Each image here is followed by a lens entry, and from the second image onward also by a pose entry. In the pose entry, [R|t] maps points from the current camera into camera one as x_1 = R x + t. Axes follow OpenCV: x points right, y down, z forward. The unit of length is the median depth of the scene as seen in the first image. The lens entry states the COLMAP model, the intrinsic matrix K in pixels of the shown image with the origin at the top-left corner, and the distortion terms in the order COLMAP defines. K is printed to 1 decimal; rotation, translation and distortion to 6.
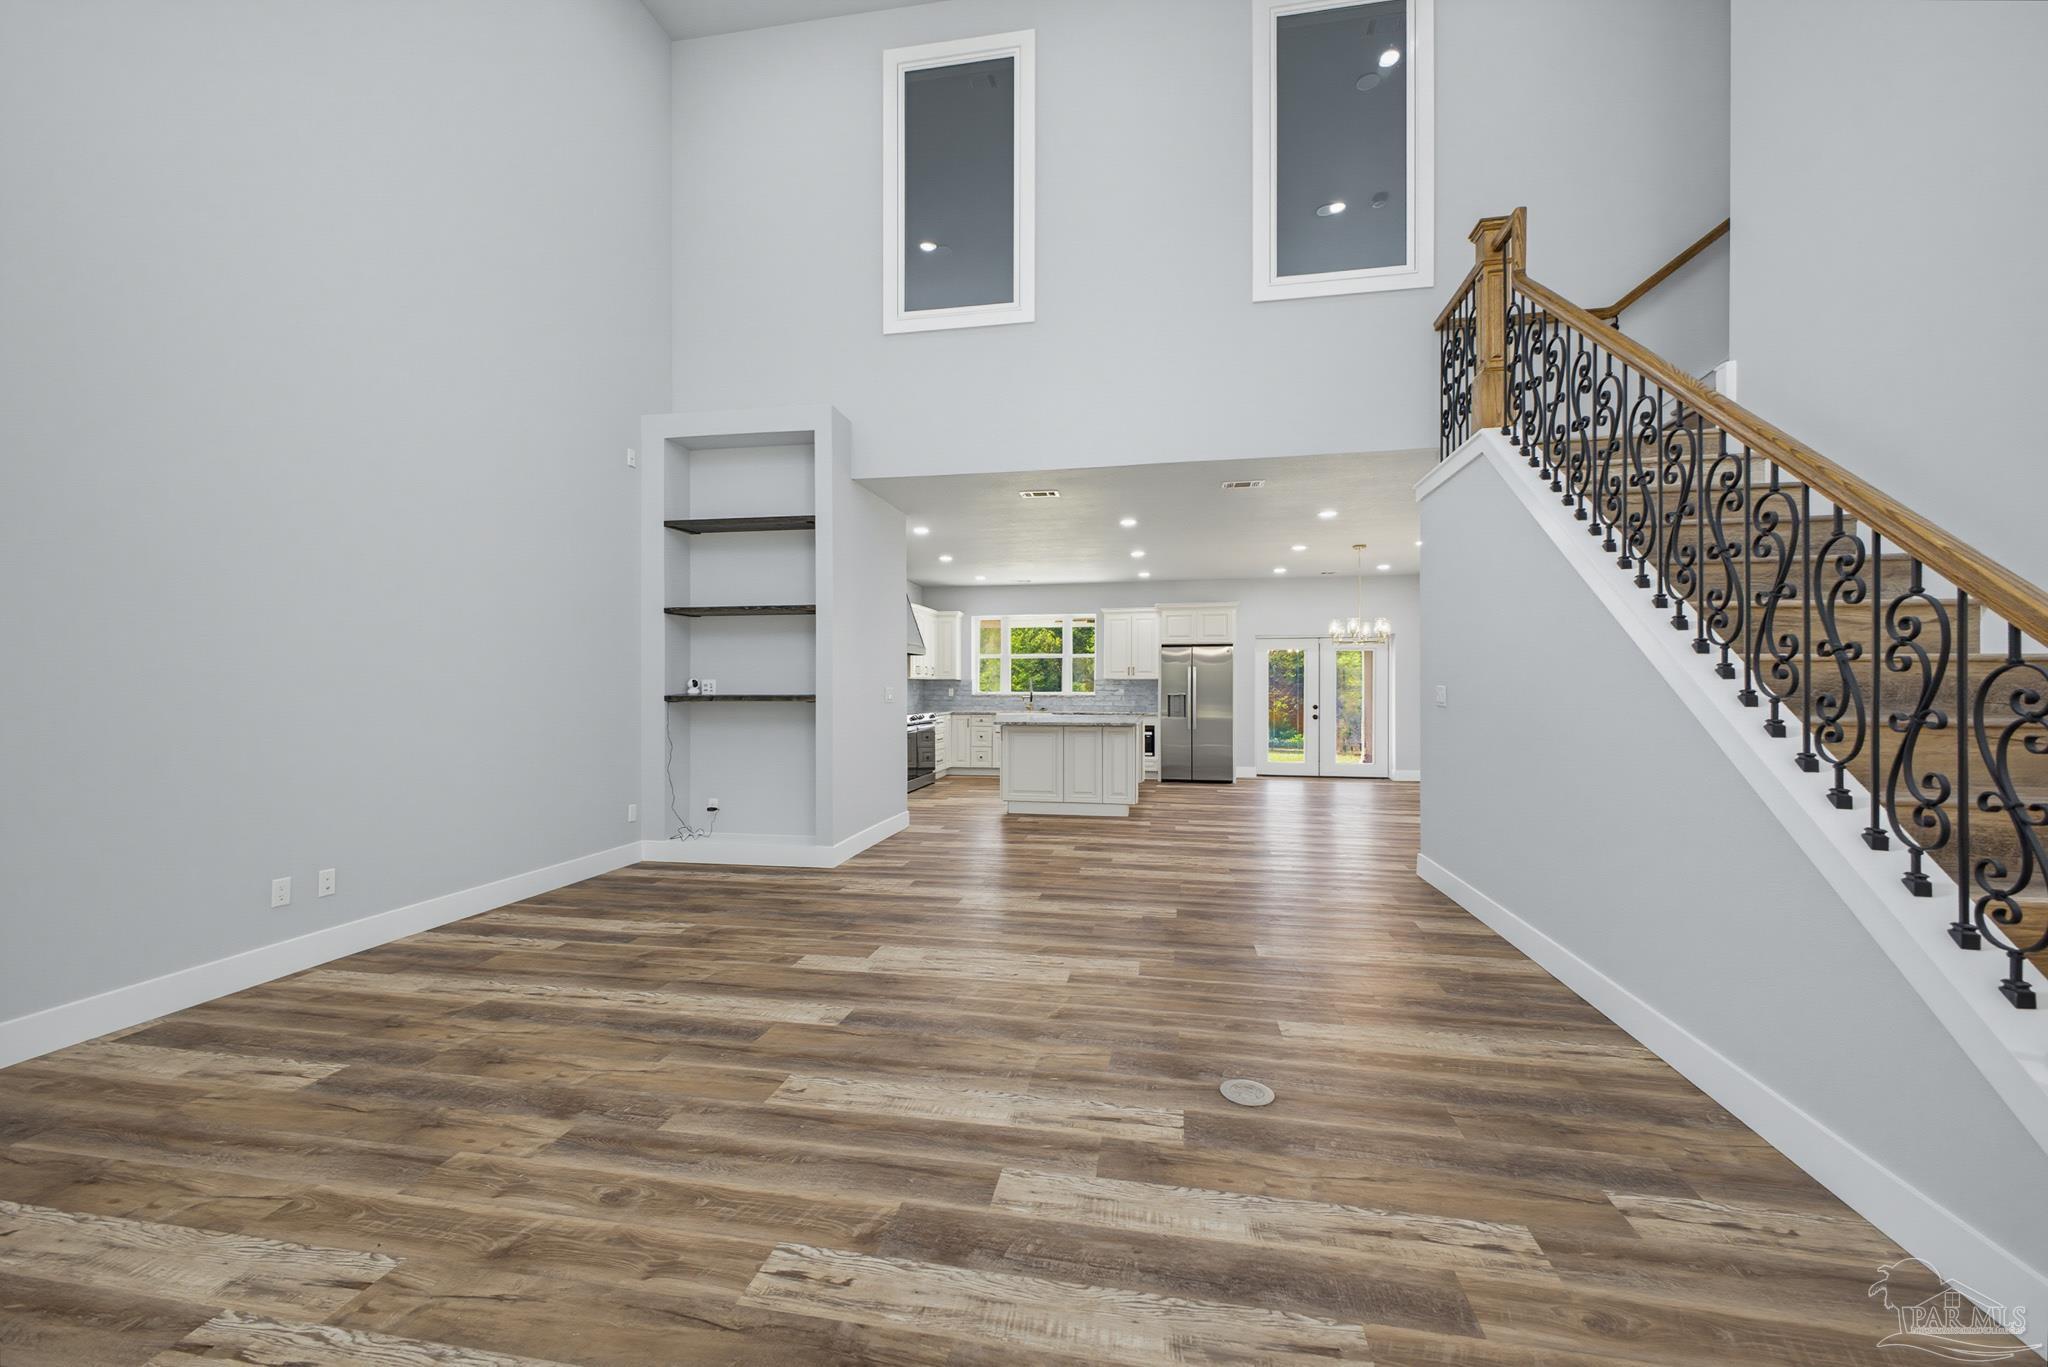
lens RADIAL K [[808.4, 0, 1037.1], [0, 808.4, 685.4], [0, 0, 1]] dist [0.014649, -0.001581]
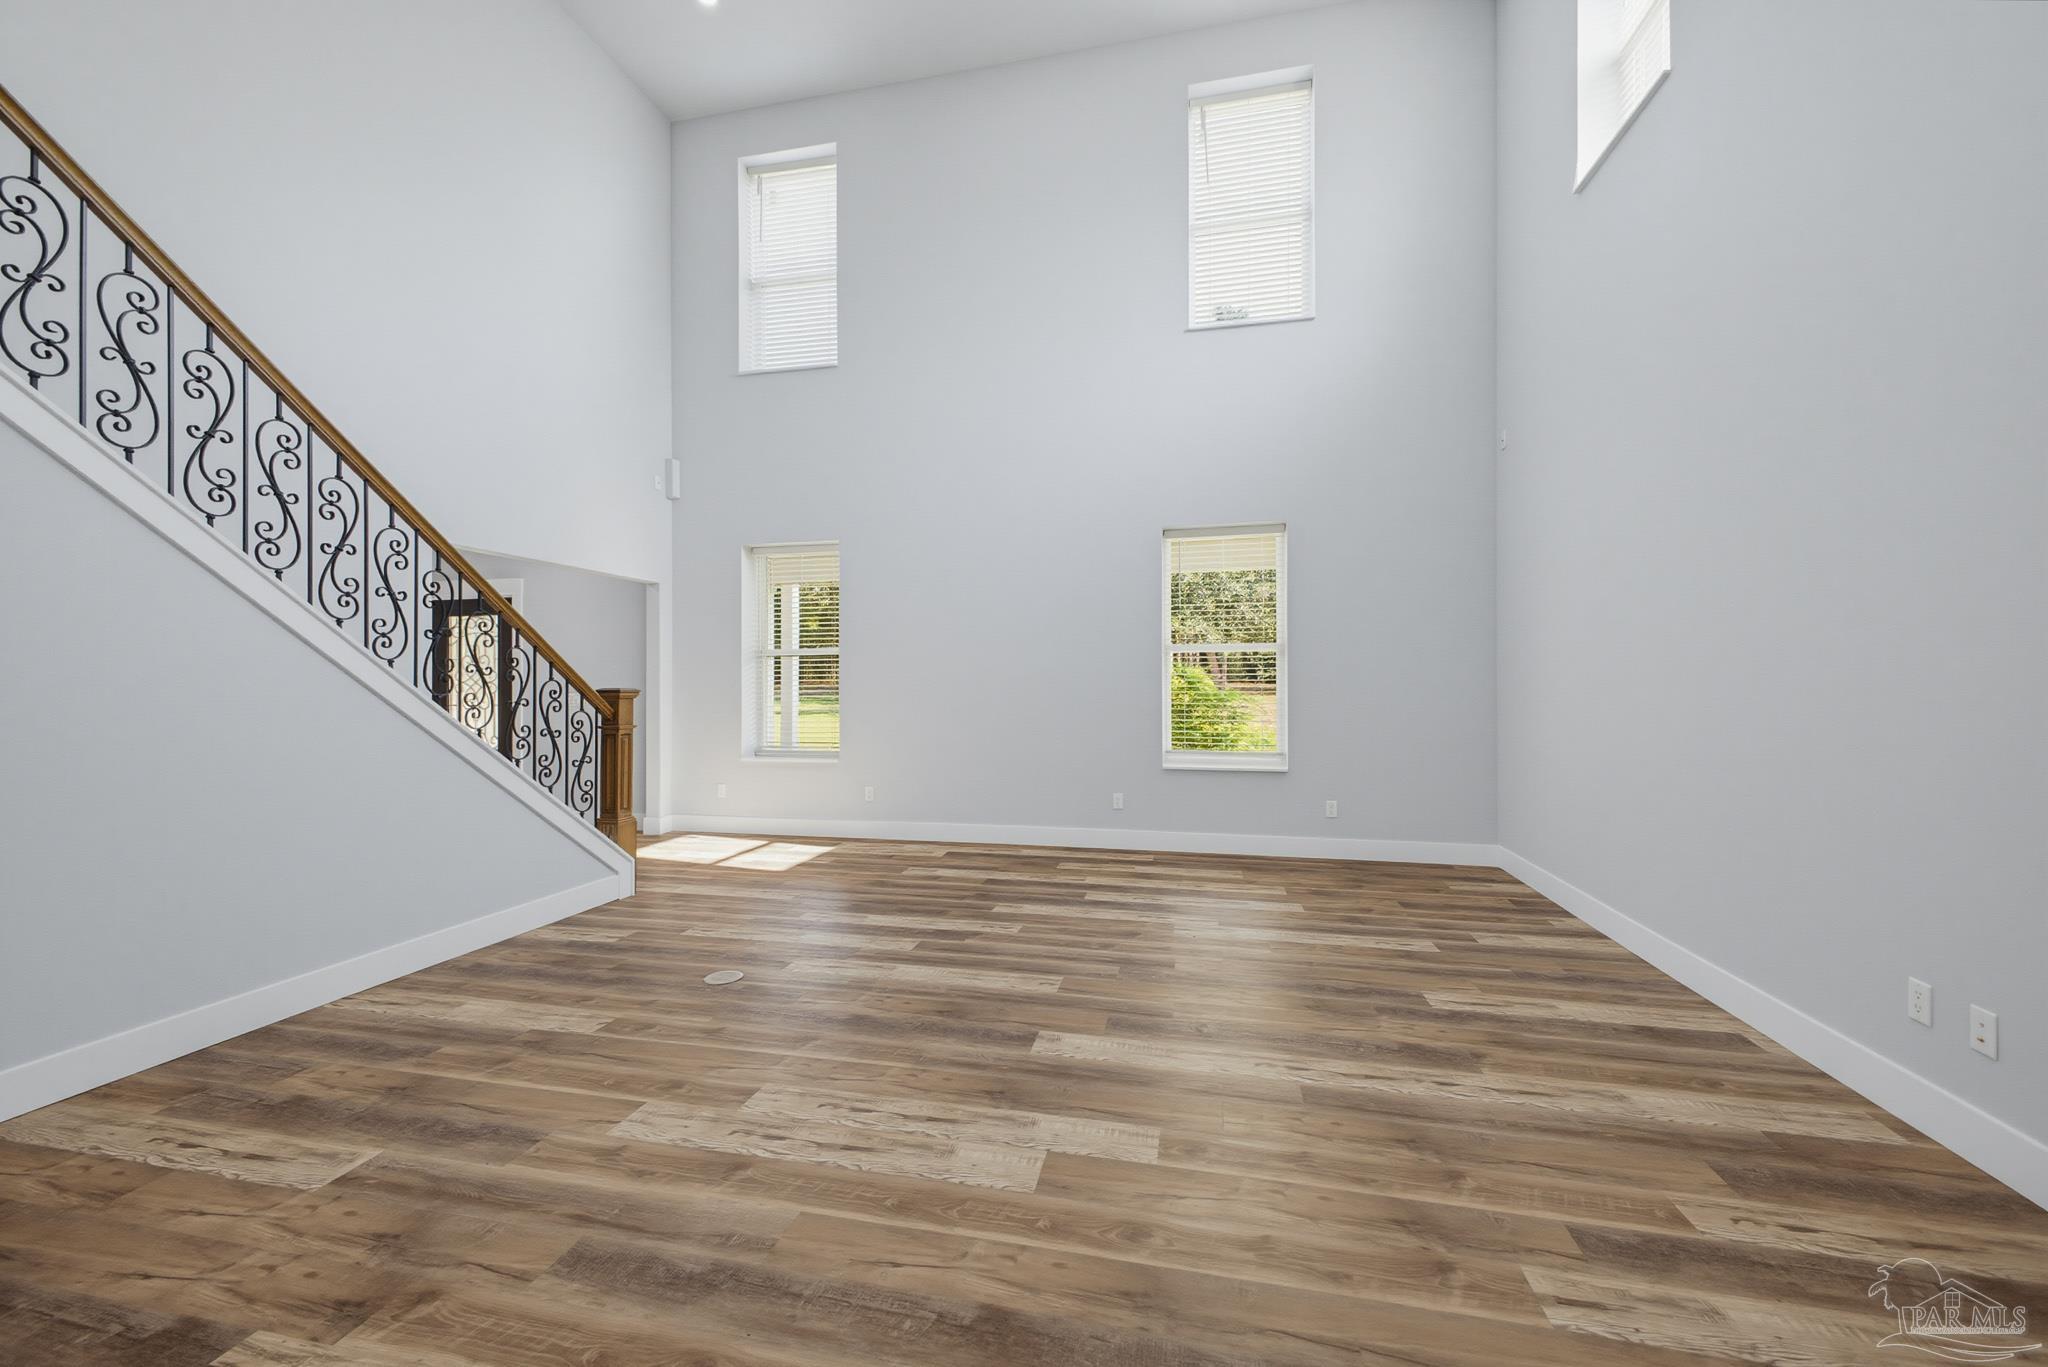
lens RADIAL K [[808.4, 0, 1020.5], [0, 808.4, 684.6], [0, 0, 1]] dist [0.014649, -0.001581]
pose [[-0.998303, 0.001469, 0.058215, -0.301664], [0.001355, 0.999997, -0.001998, -0.000953], [-0.058218, -0.001916, -0.998302, 2.130391]]
